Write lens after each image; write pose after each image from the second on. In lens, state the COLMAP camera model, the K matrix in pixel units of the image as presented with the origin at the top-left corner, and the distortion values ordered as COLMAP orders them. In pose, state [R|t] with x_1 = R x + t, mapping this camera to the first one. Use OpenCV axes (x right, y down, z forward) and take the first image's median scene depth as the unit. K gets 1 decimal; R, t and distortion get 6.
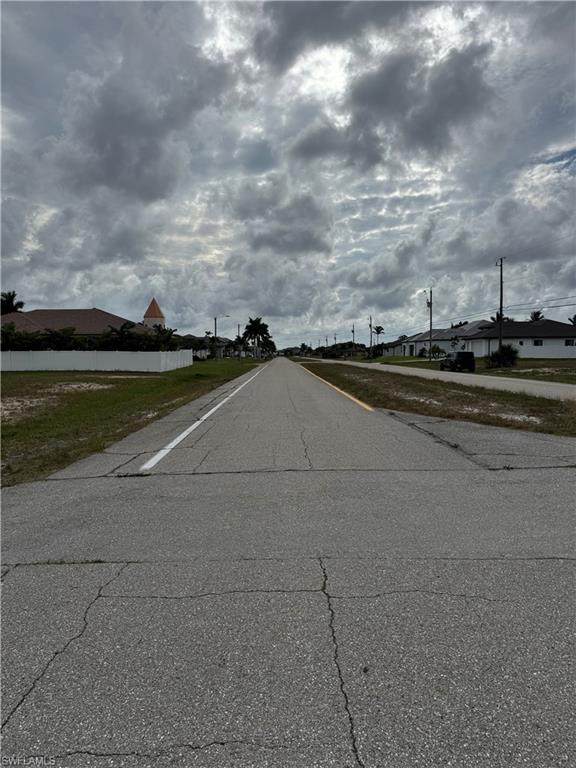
lens RADIAL K [[542.3, 0, 288.0], [0, 542.3, 384.0], [0, 0, 1]] dist [0.047609, -0.040336]
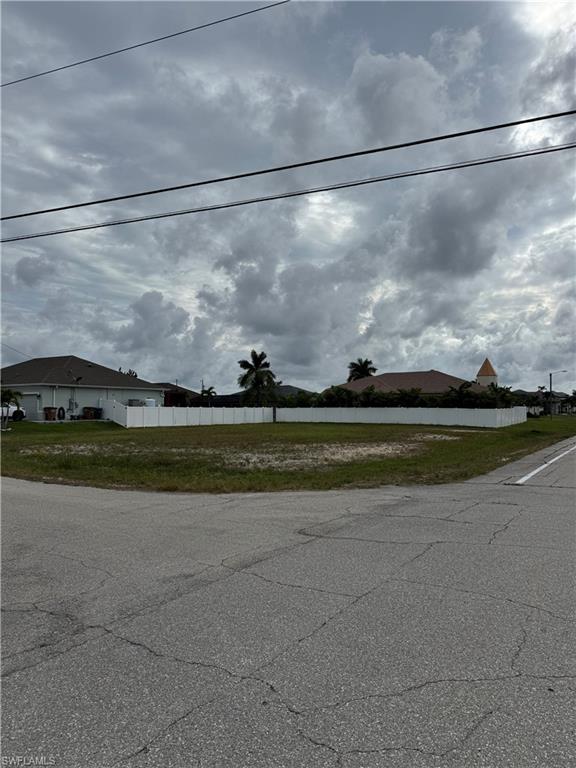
lens RADIAL K [[542.3, 0, 288.0], [0, 542.3, 384.0], [0, 0, 1]] dist [0.047609, -0.040336]
pose [[0.838345, -0.018893, -0.544812, 0.011320], [-0.036069, 0.995287, -0.090017, 0.004431], [0.543945, 0.095116, 0.833713, -0.136410]]
